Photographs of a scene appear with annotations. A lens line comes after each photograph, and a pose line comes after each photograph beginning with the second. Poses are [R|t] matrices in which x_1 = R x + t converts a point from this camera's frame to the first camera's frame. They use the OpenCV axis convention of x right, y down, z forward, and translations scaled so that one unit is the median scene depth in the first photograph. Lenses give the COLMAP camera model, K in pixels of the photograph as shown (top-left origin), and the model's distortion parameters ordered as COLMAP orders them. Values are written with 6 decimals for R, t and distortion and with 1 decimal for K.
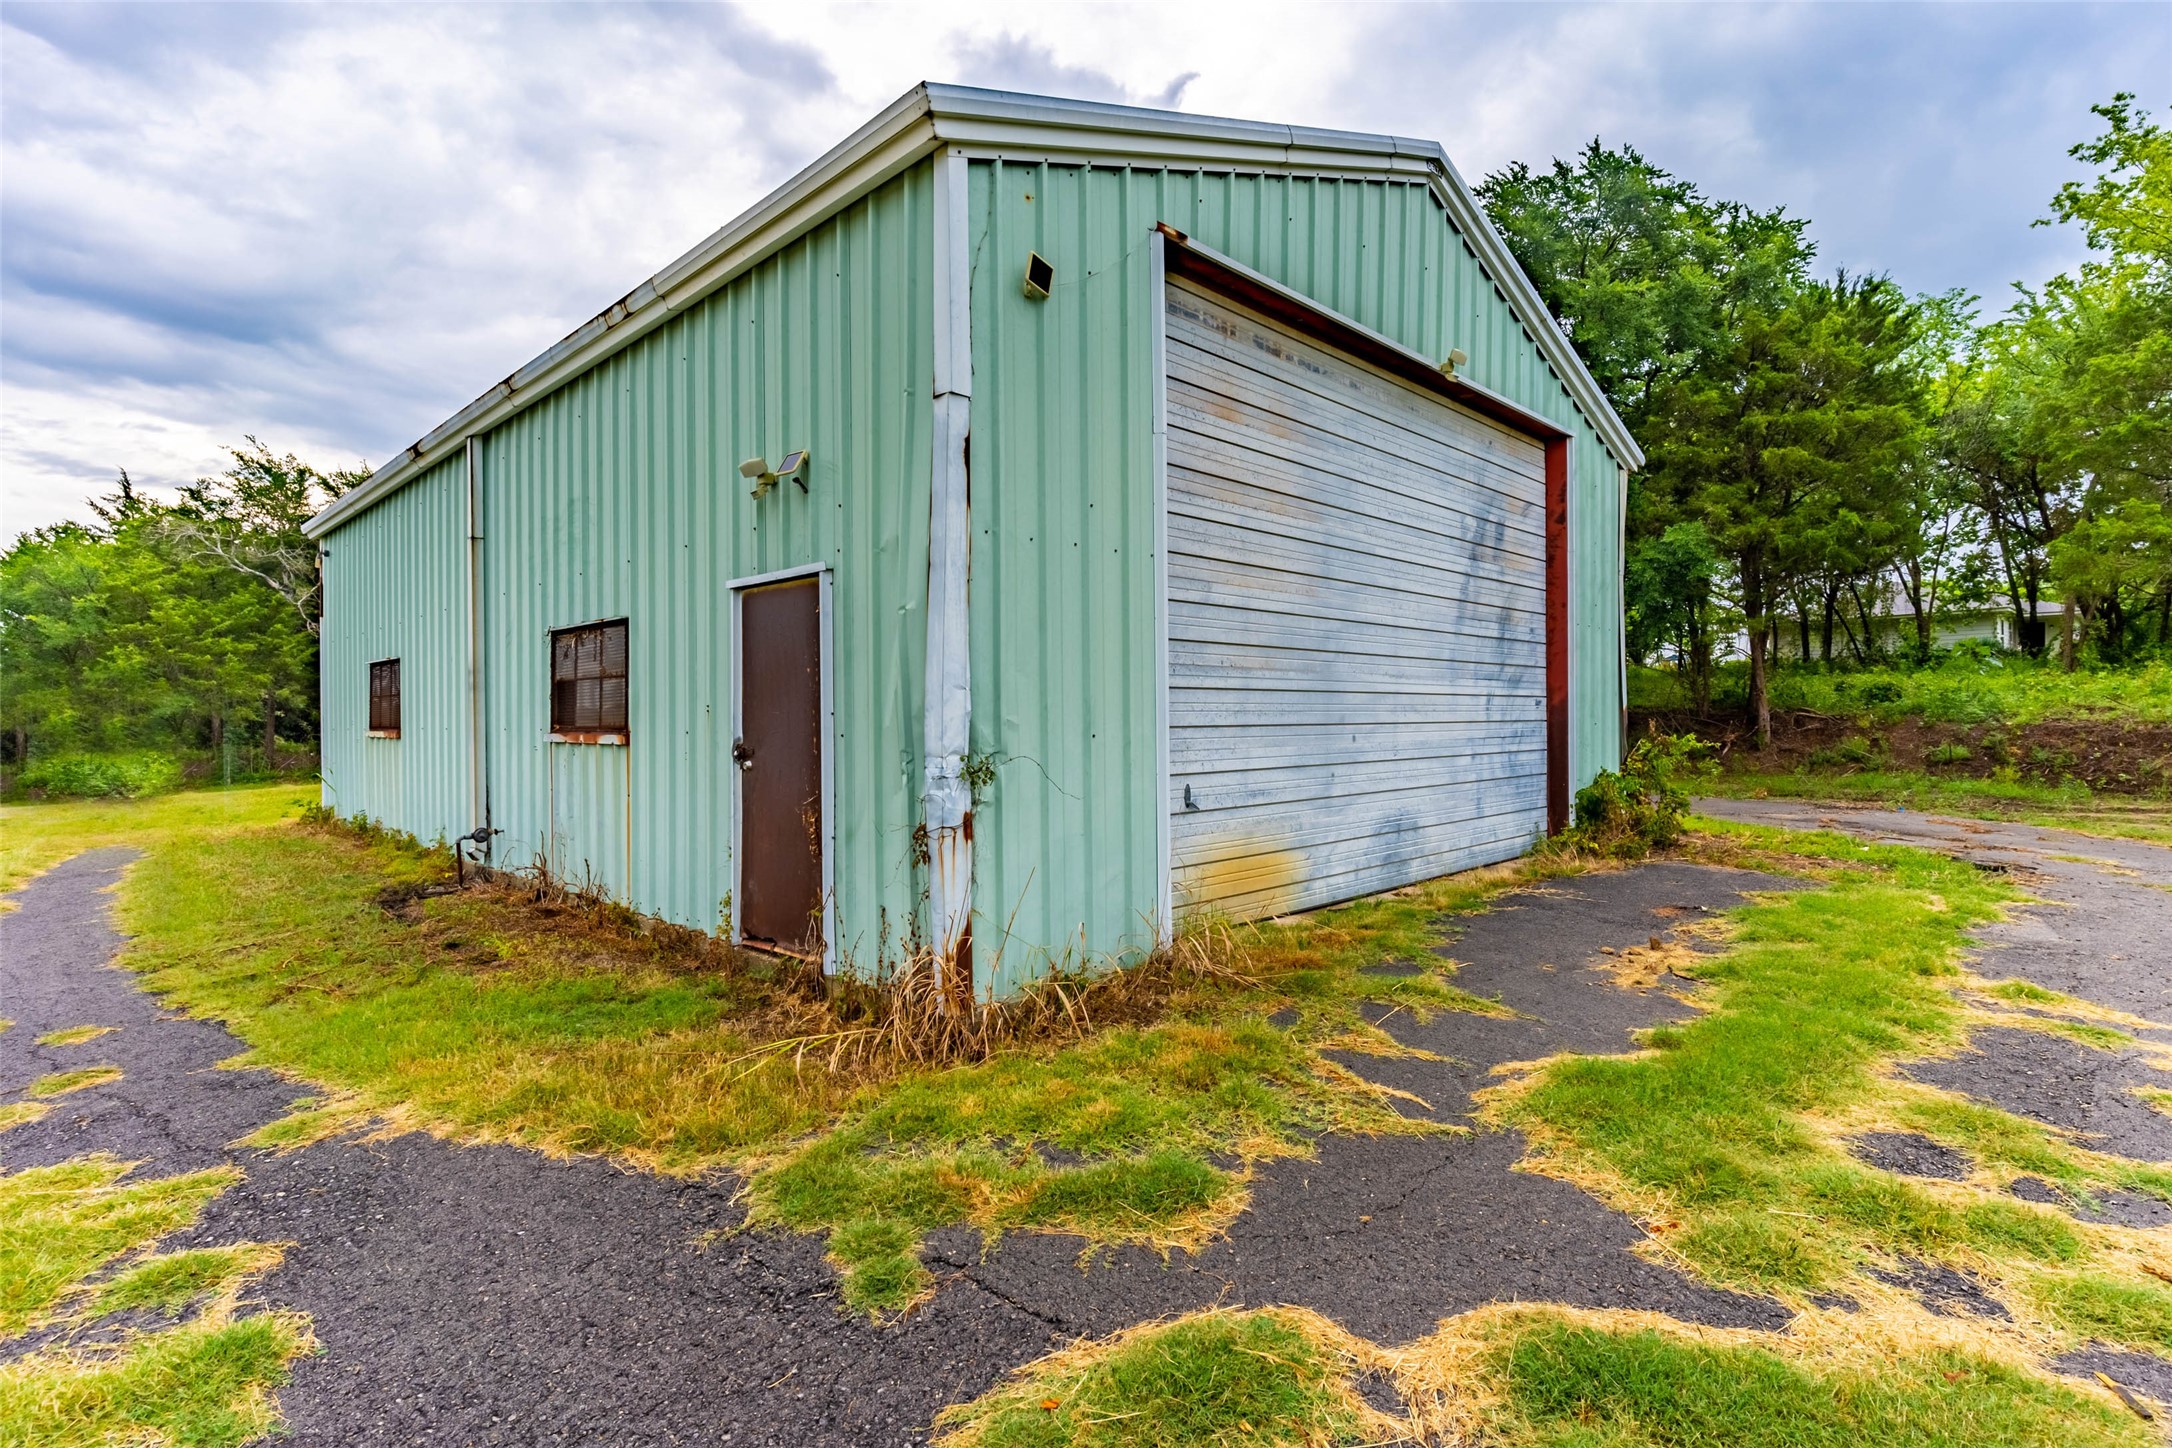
lens RADIAL K [[1040.6, 0, 1097.2], [0, 1040.6, 720.5], [0, 0, 1]] dist [0.001253, 0.000121]
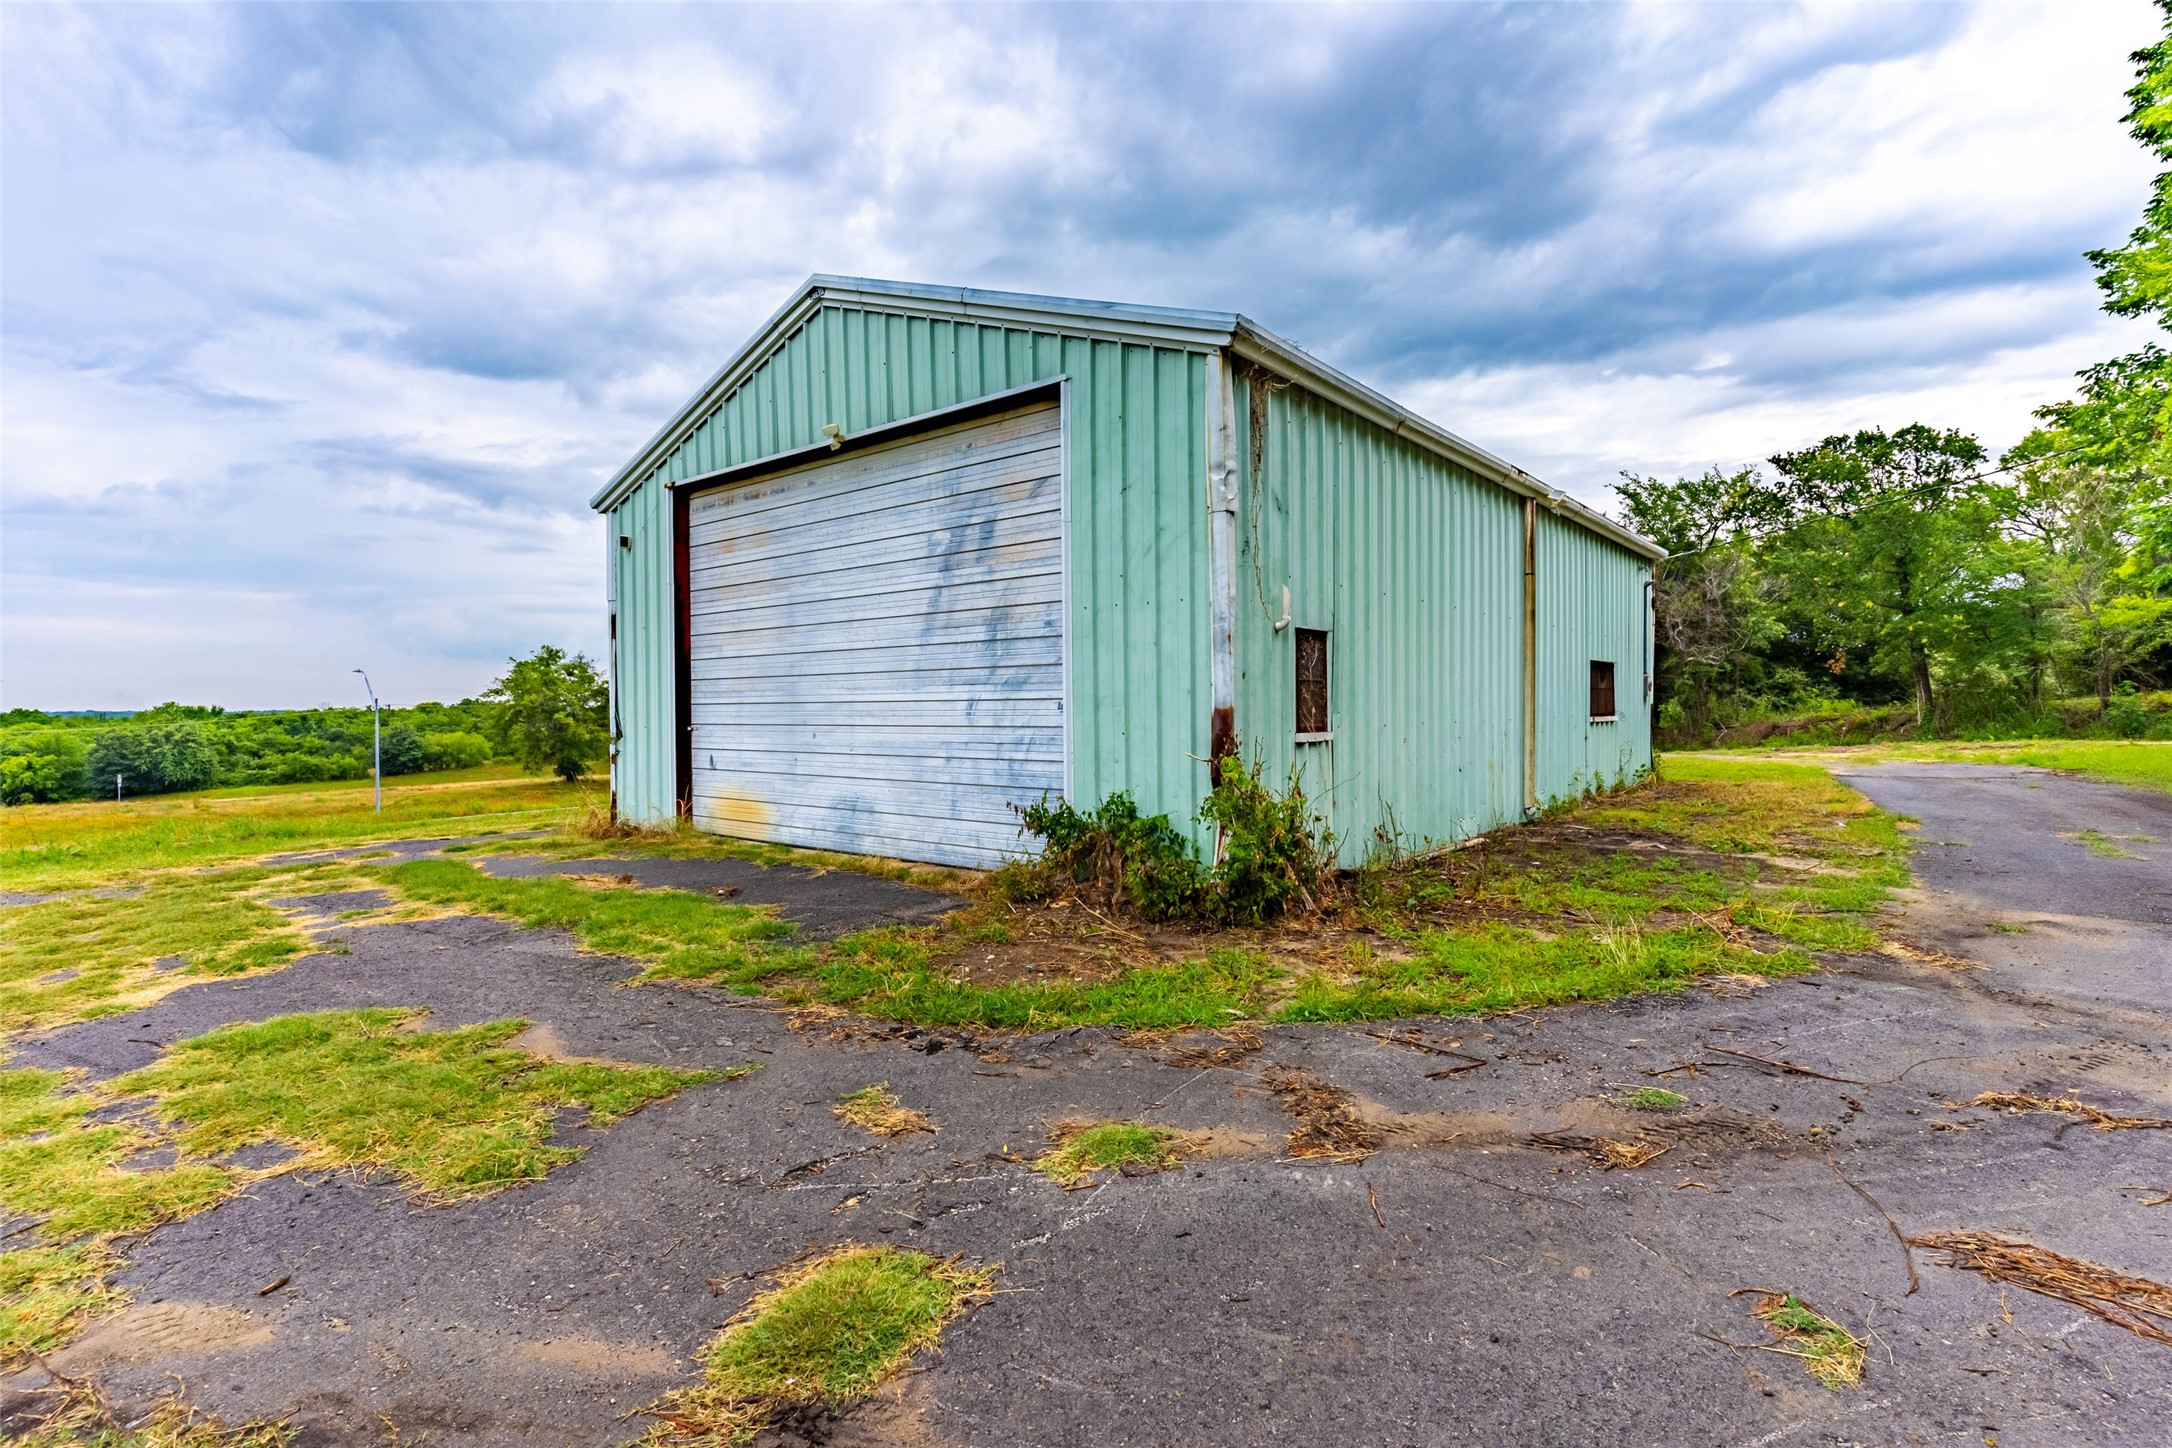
lens RADIAL K [[1040.6, 0, 1108.4], [0, 1040.6, 724.4], [0, 0, 1]] dist [0.001253, 0.000121]
pose [[0.099909, 0.021471, -0.994765, 1.647879], [0.002639, 0.999758, 0.021844, -0.026728], [0.994993, -0.004808, 0.099828, 1.228114]]
